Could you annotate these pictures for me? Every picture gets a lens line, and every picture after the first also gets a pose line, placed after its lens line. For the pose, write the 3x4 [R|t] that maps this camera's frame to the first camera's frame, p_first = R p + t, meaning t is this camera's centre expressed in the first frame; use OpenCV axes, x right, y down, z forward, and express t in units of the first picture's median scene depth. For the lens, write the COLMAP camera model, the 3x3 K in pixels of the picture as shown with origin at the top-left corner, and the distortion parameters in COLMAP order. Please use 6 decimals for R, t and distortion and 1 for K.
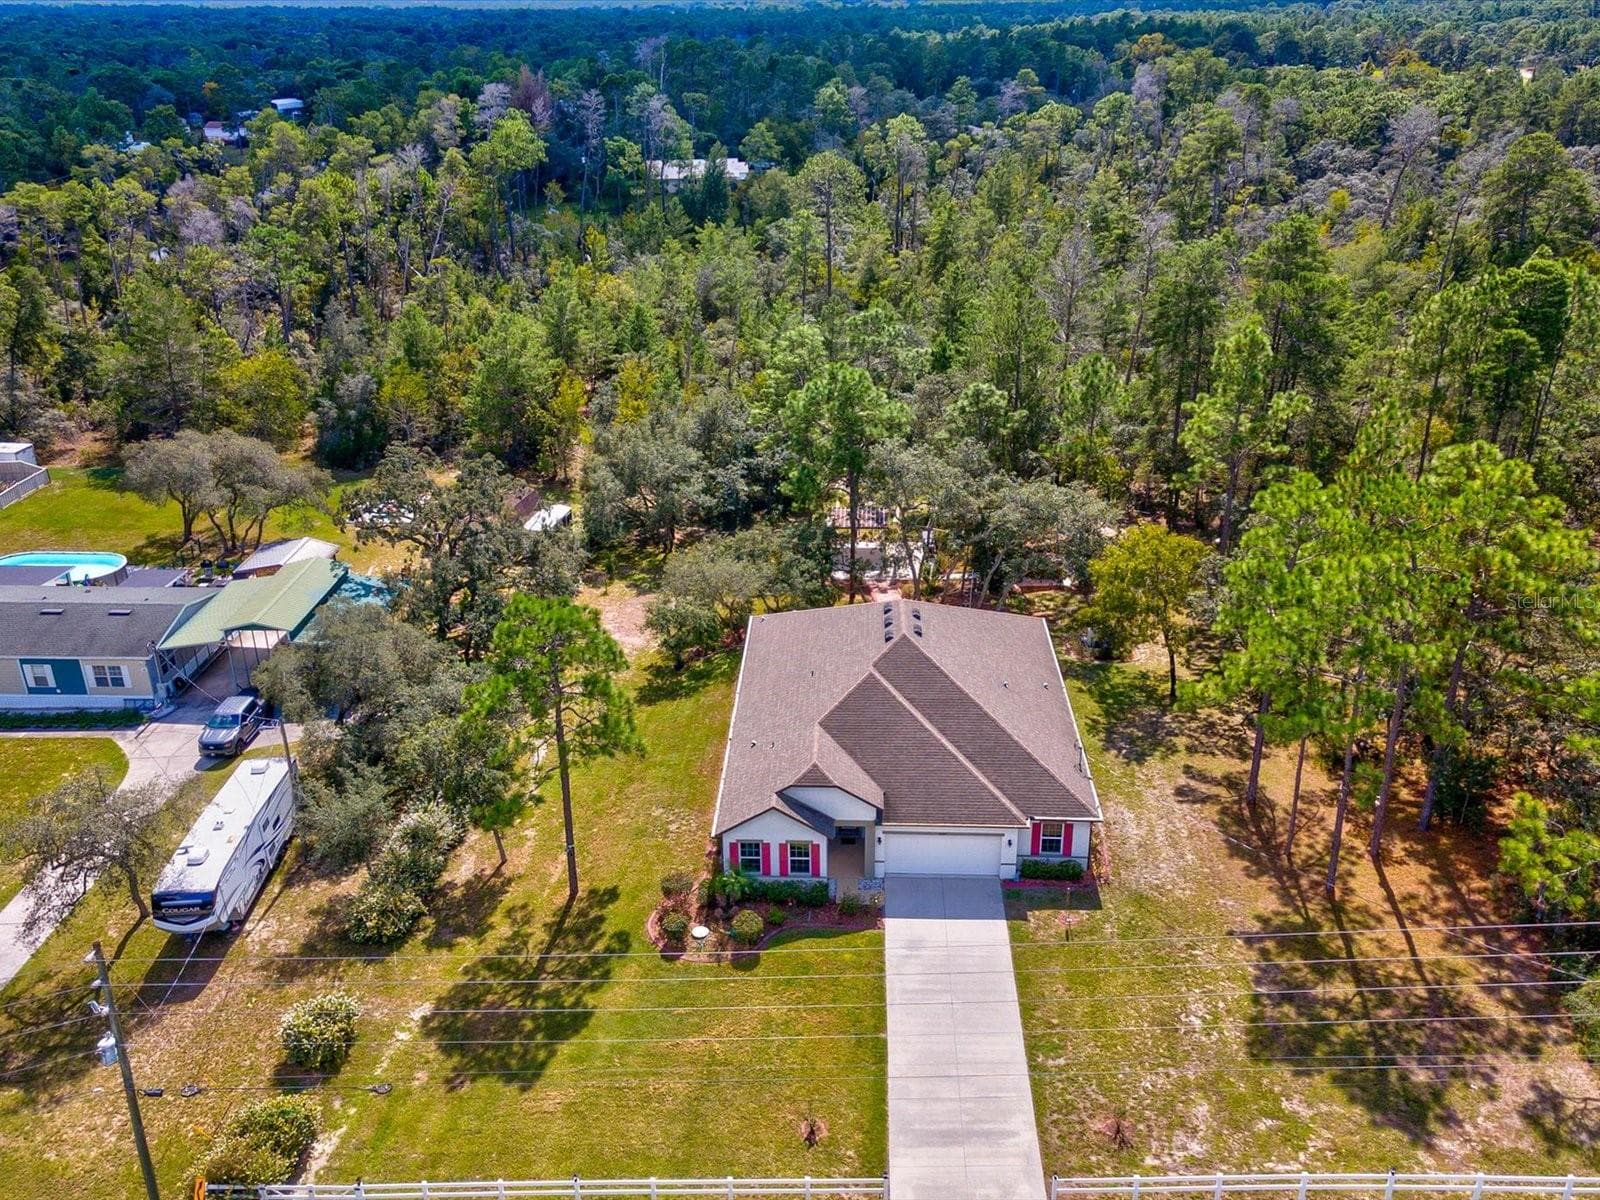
lens RADIAL K [[1287.6, 0, 779.3], [0, 1287.6, 600.6], [0, 0, 1]] dist [0.021160, 0.005730]
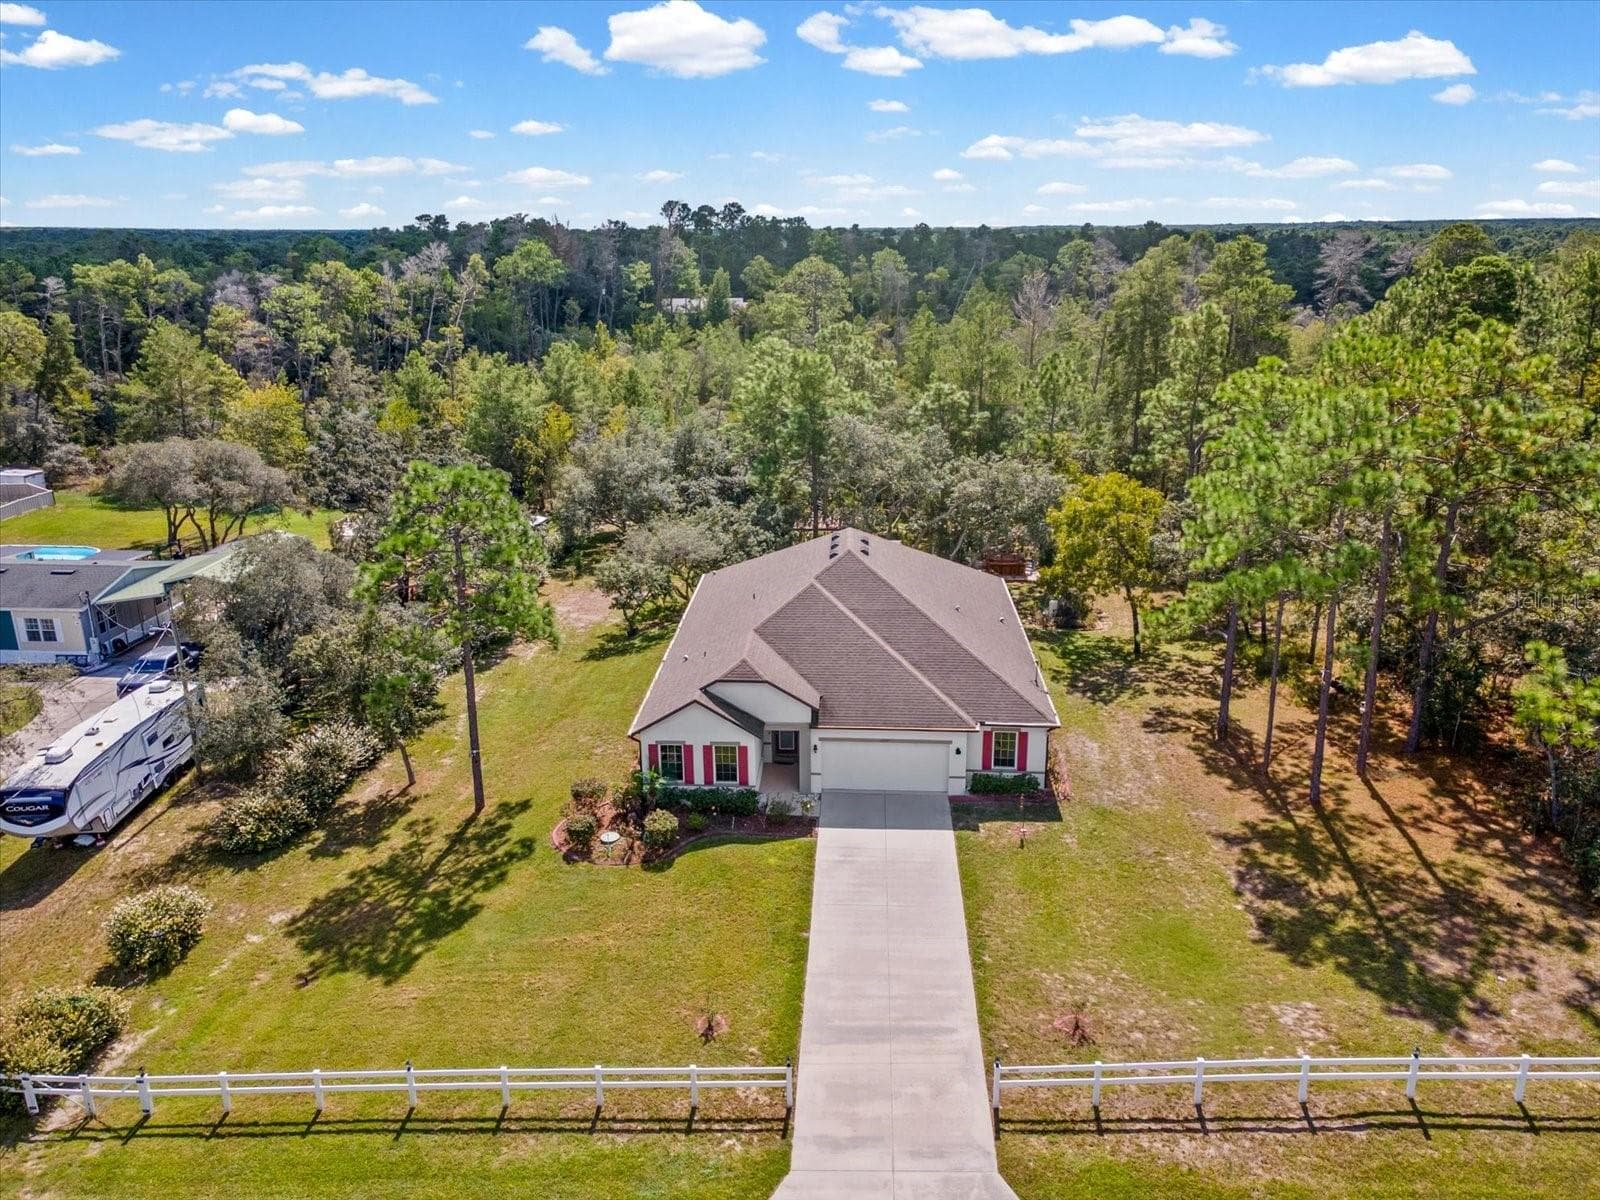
lens RADIAL K [[1148.3, 0, 777.8], [0, 1148.3, 582.1], [0, 0, 1]] dist [0.025788, 0.003565]
pose [[0.999847, 0.007121, -0.015998, 0.063237], [-0.009363, 0.989422, -0.144766, 0.187638], [0.014798, 0.144894, 0.989337, 0.179262]]
